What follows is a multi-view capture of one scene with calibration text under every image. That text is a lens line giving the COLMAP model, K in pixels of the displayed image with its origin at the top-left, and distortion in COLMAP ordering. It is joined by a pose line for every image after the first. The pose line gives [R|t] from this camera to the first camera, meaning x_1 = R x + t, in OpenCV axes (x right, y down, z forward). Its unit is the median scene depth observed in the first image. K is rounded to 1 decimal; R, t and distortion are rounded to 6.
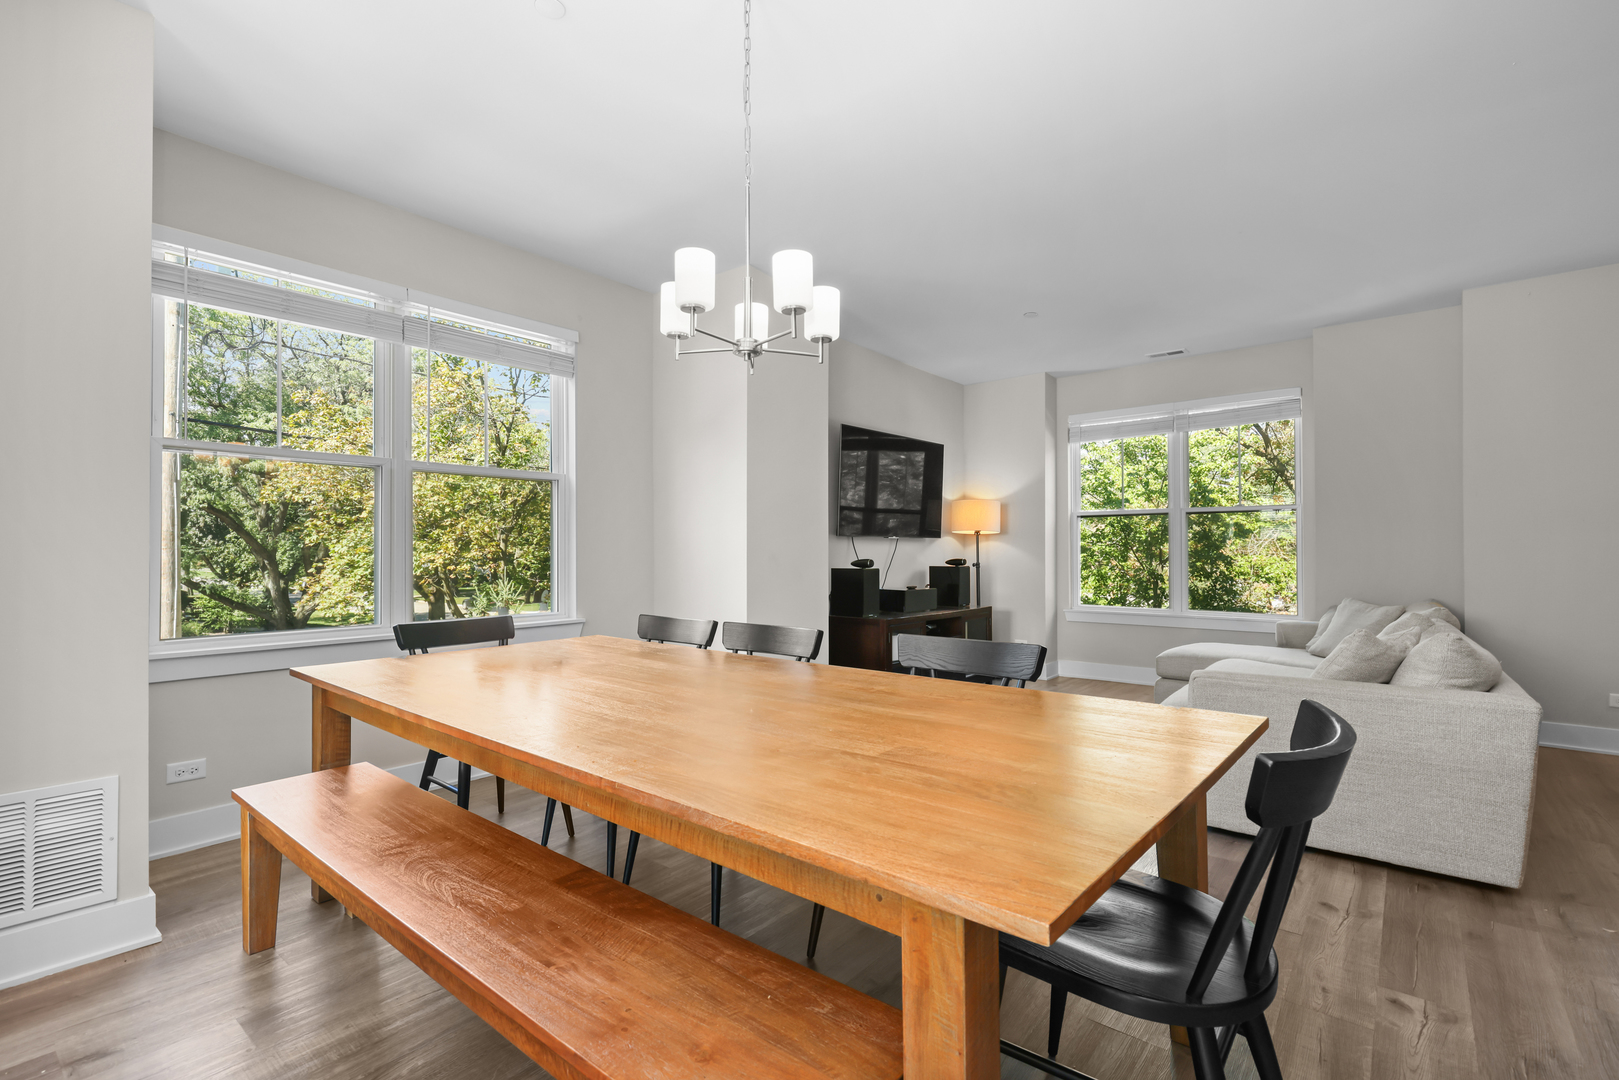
lens RADIAL K [[736.0, 0, 809.2], [0, 736.0, 544.8], [0, 0, 1]] dist [-0.000250, 0.000336]
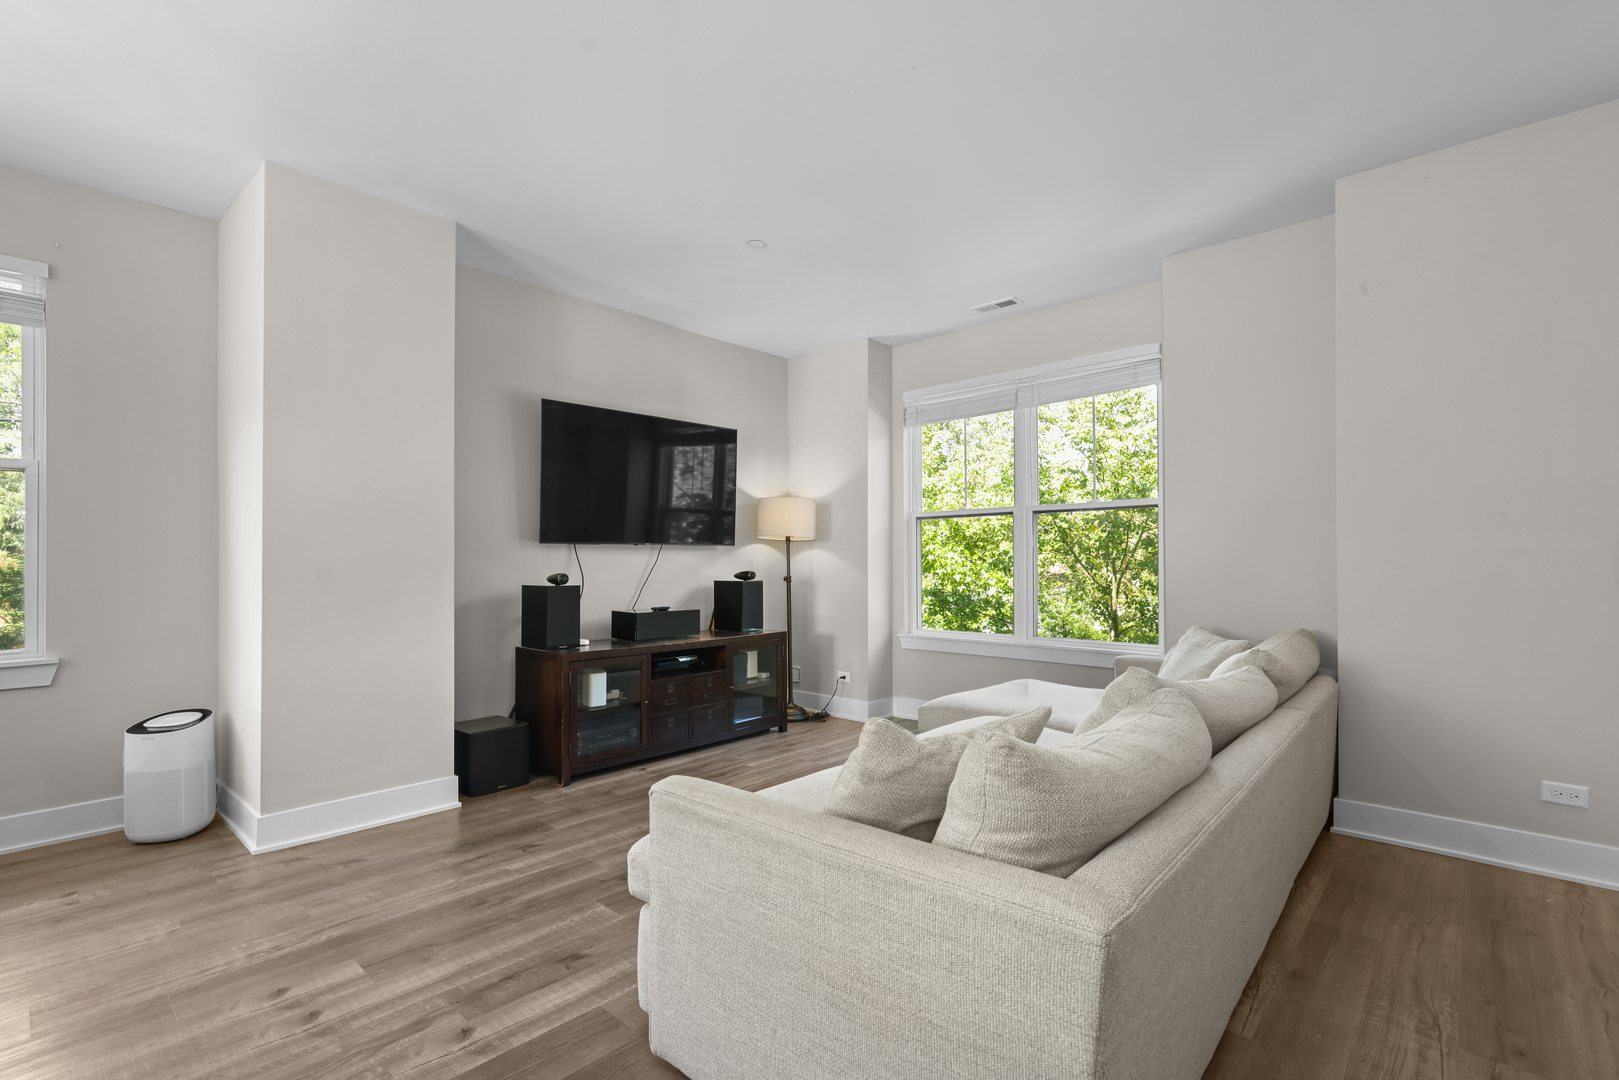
lens RADIAL K [[736.0, 0, 810.0], [0, 736.0, 548.5], [0, 0, 1]] dist [-0.000250, 0.000336]
pose [[0.998588, -0.004883, -0.052893, 0.306424], [0.004494, 0.999962, -0.007480, 0.000385], [0.052927, 0.007232, 0.998572, 0.203739]]
